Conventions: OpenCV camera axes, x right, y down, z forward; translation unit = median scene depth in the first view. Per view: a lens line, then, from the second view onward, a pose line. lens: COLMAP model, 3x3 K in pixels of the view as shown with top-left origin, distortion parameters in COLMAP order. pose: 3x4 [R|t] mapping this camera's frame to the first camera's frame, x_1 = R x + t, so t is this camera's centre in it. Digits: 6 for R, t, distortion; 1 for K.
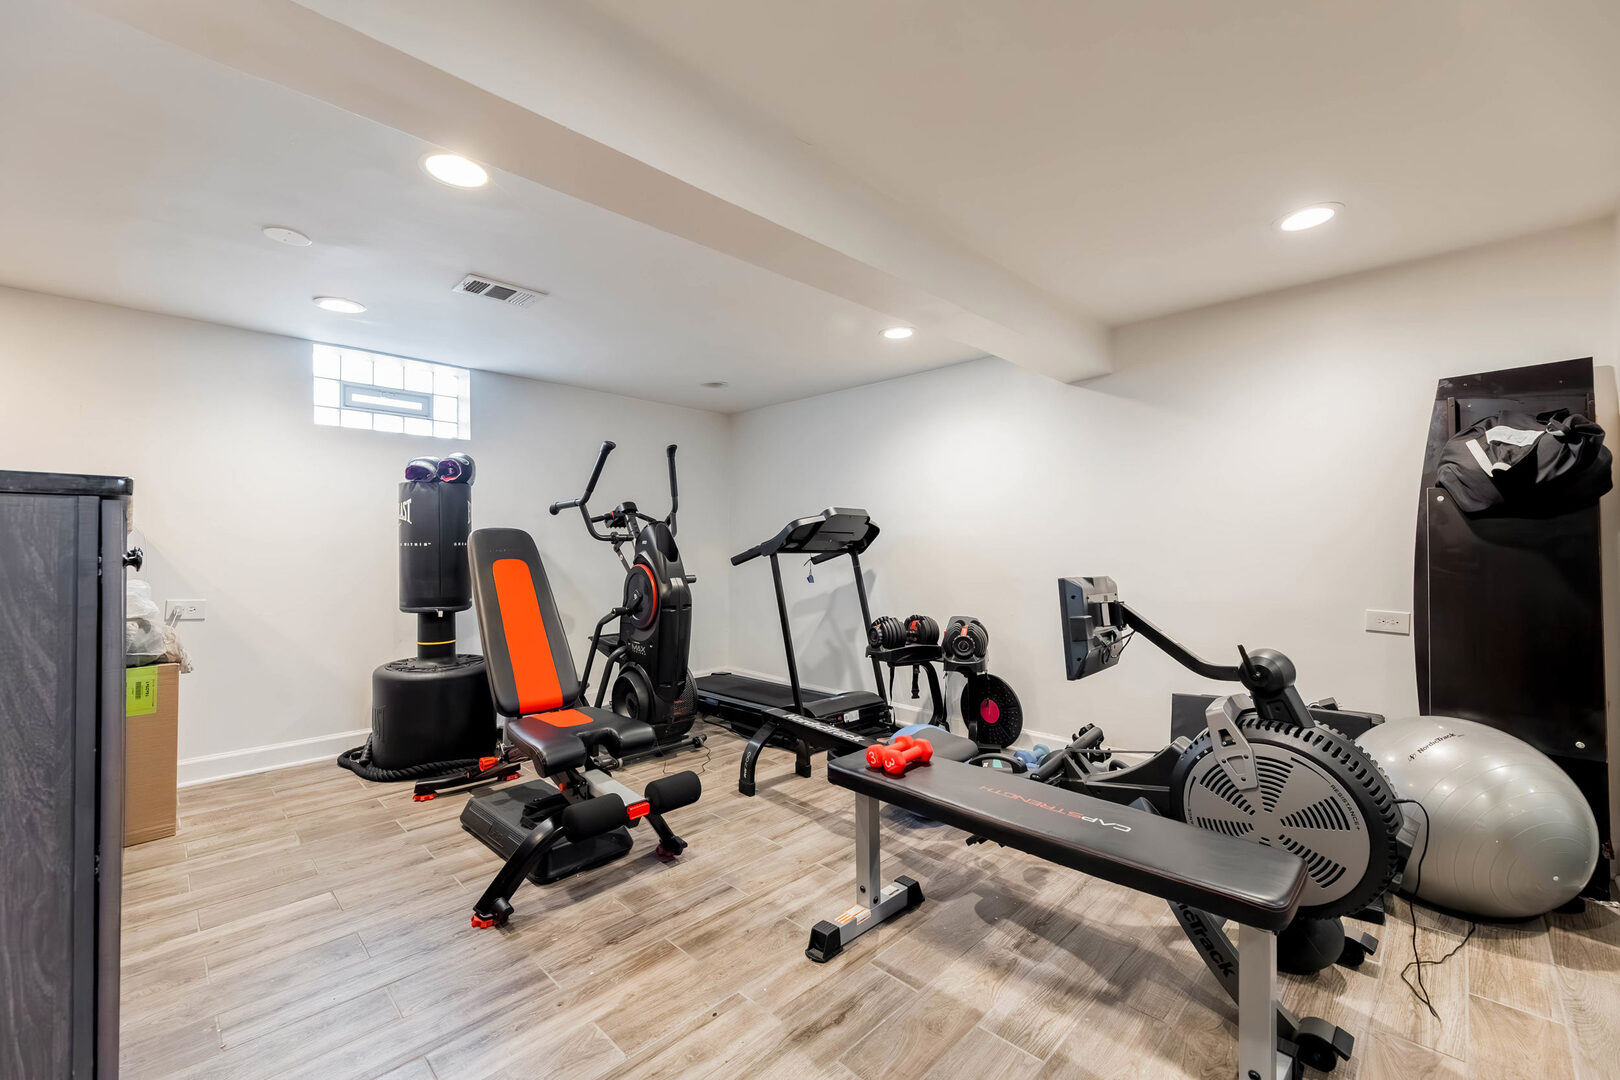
lens RADIAL K [[654.0, 0, 809.4], [0, 654.0, 538.2], [0, 0, 1]] dist [0.001550, -0.001050]
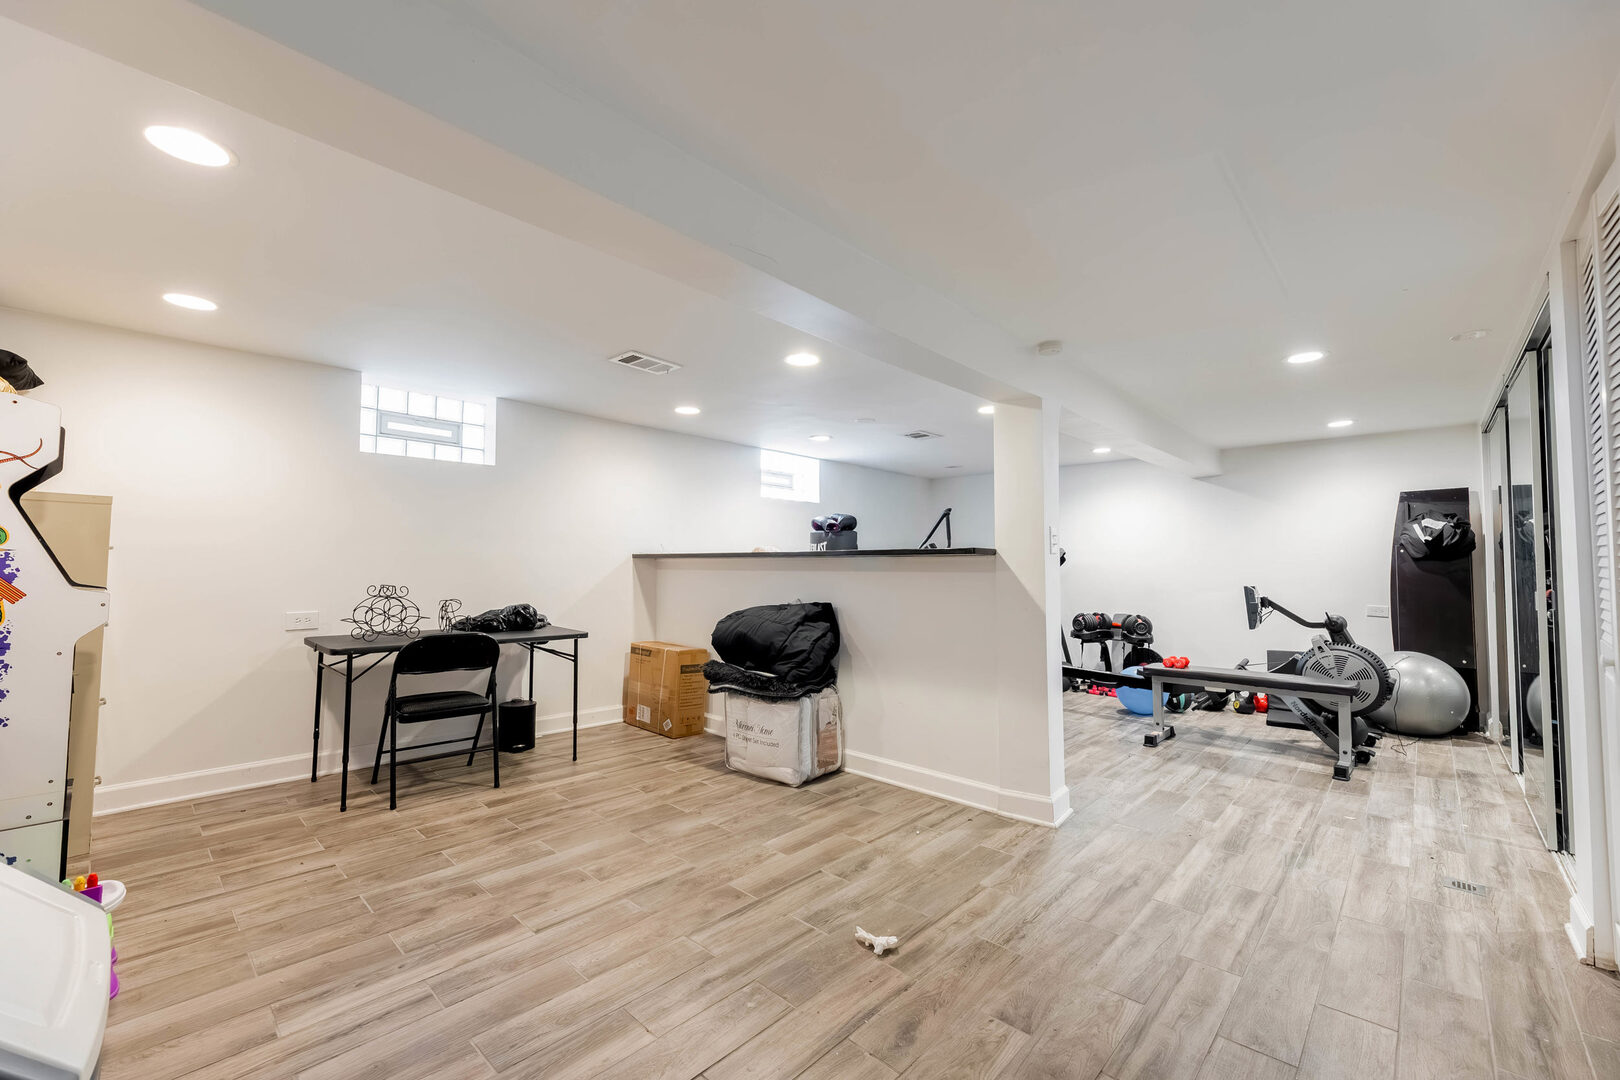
lens RADIAL K [[654.0, 0, 811.2], [0, 654.0, 541.1], [0, 0, 1]] dist [0.001550, -0.001050]
pose [[0.999435, 0.009867, 0.032118, -1.098608], [-0.008775, 0.999385, -0.033951, -0.005104], [-0.032434, 0.033650, 0.998907, -1.141506]]
